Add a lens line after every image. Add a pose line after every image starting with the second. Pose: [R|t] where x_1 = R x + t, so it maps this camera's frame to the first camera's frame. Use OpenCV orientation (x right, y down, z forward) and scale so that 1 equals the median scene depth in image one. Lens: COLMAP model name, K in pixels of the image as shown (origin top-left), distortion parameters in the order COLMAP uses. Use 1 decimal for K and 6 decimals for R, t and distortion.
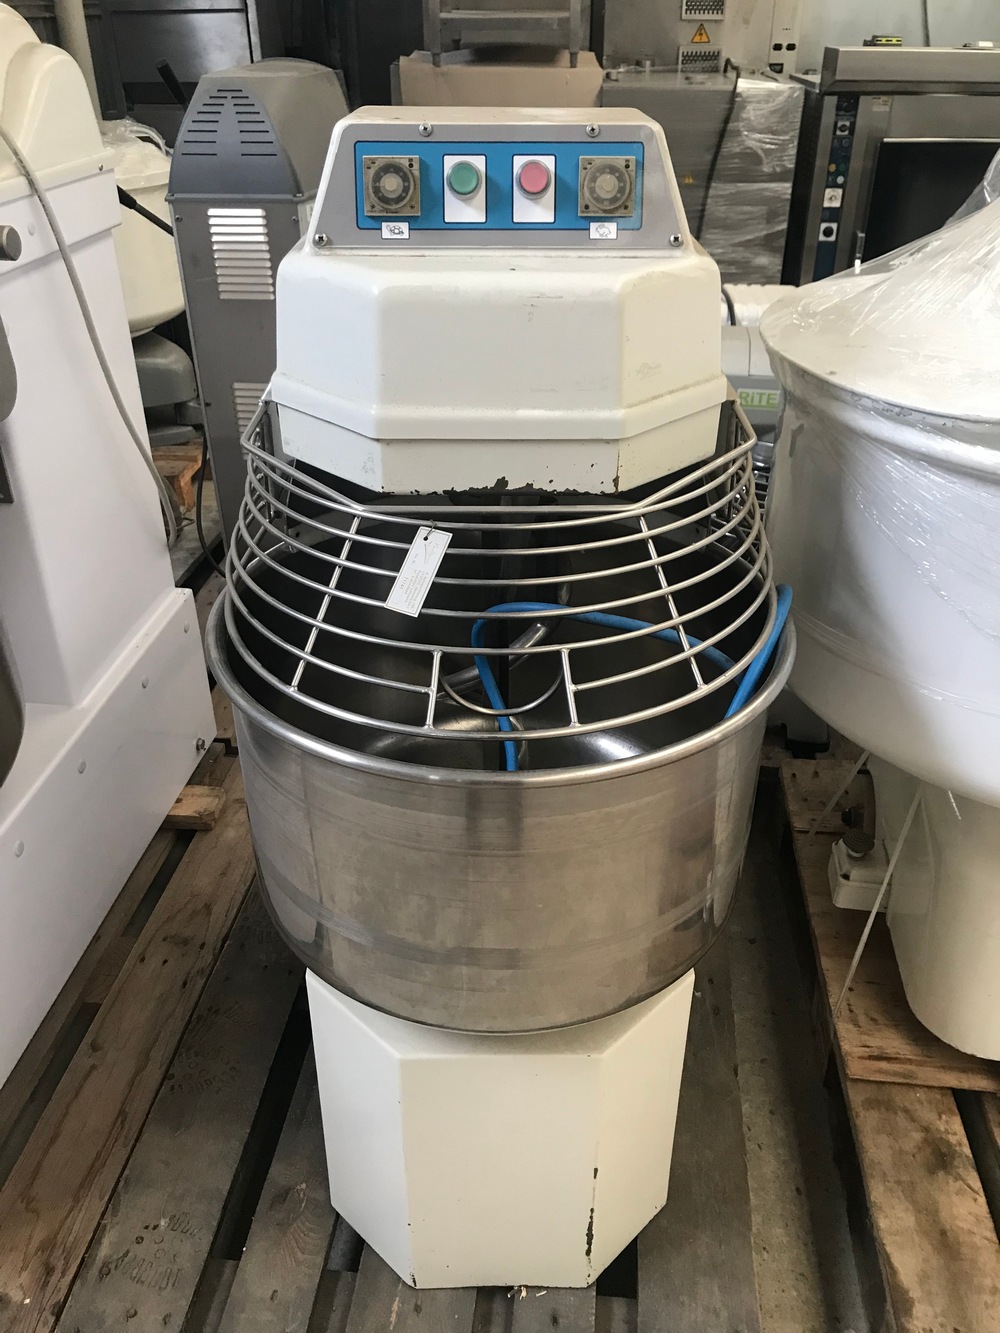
lens RADIAL K [[1097.1, 0, 502.1], [0, 1097.1, 661.0], [0, 0, 1]] dist [0.032145, -0.039047]
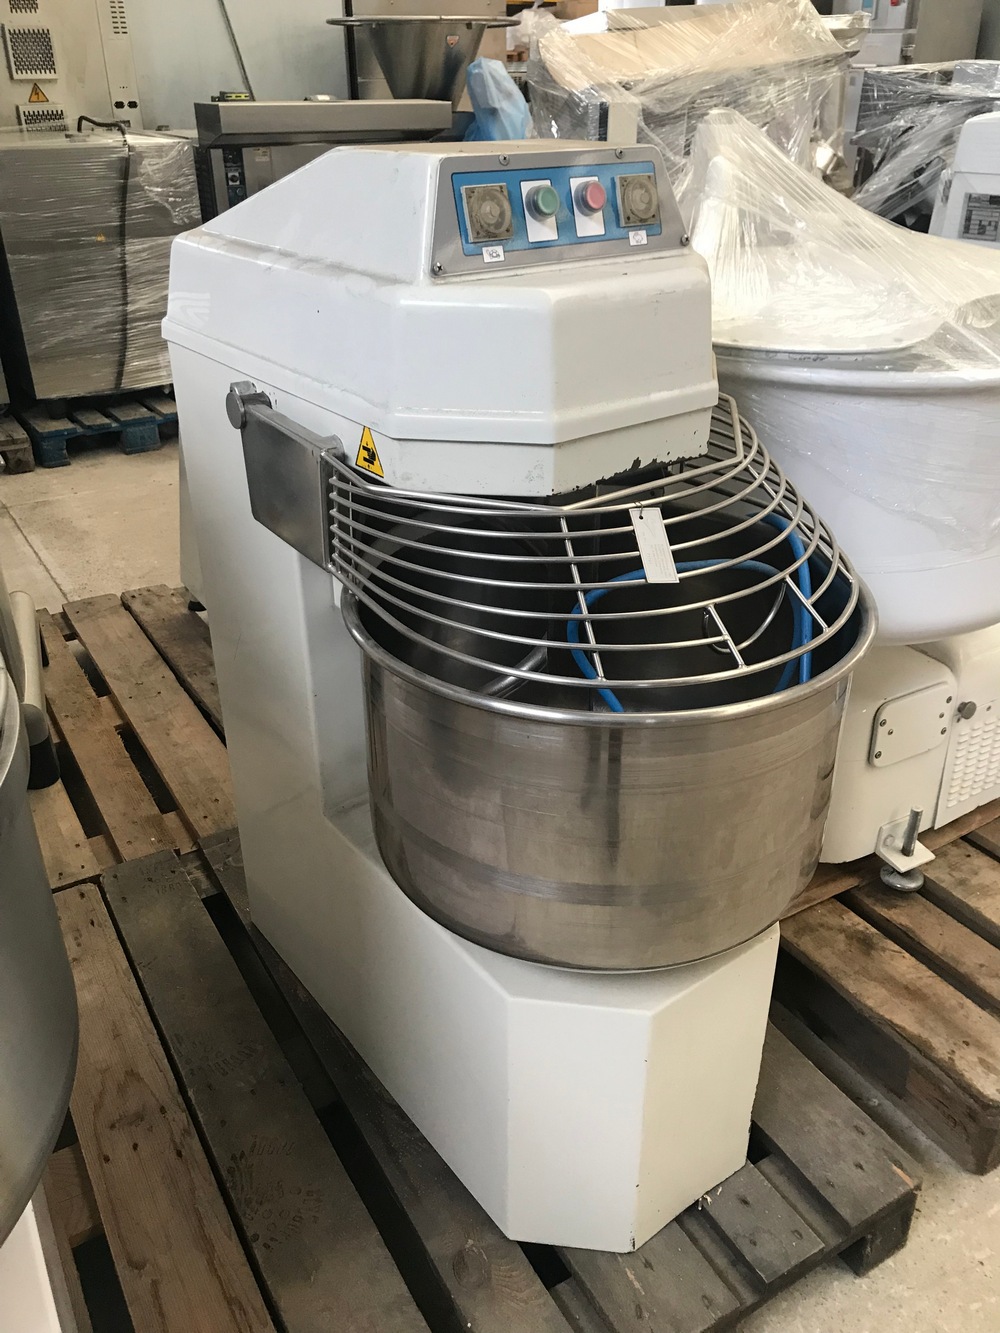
lens RADIAL K [[1100.2, 0, 500.0], [0, 1100.2, 666.5], [0, 0, 1]] dist [0.047429, -0.053921]
pose [[0.801358, -0.286432, 0.525149, -0.576538], [0.308479, 0.950047, 0.047456, -0.046414], [-0.512509, 0.123969, 0.849686, 0.104987]]
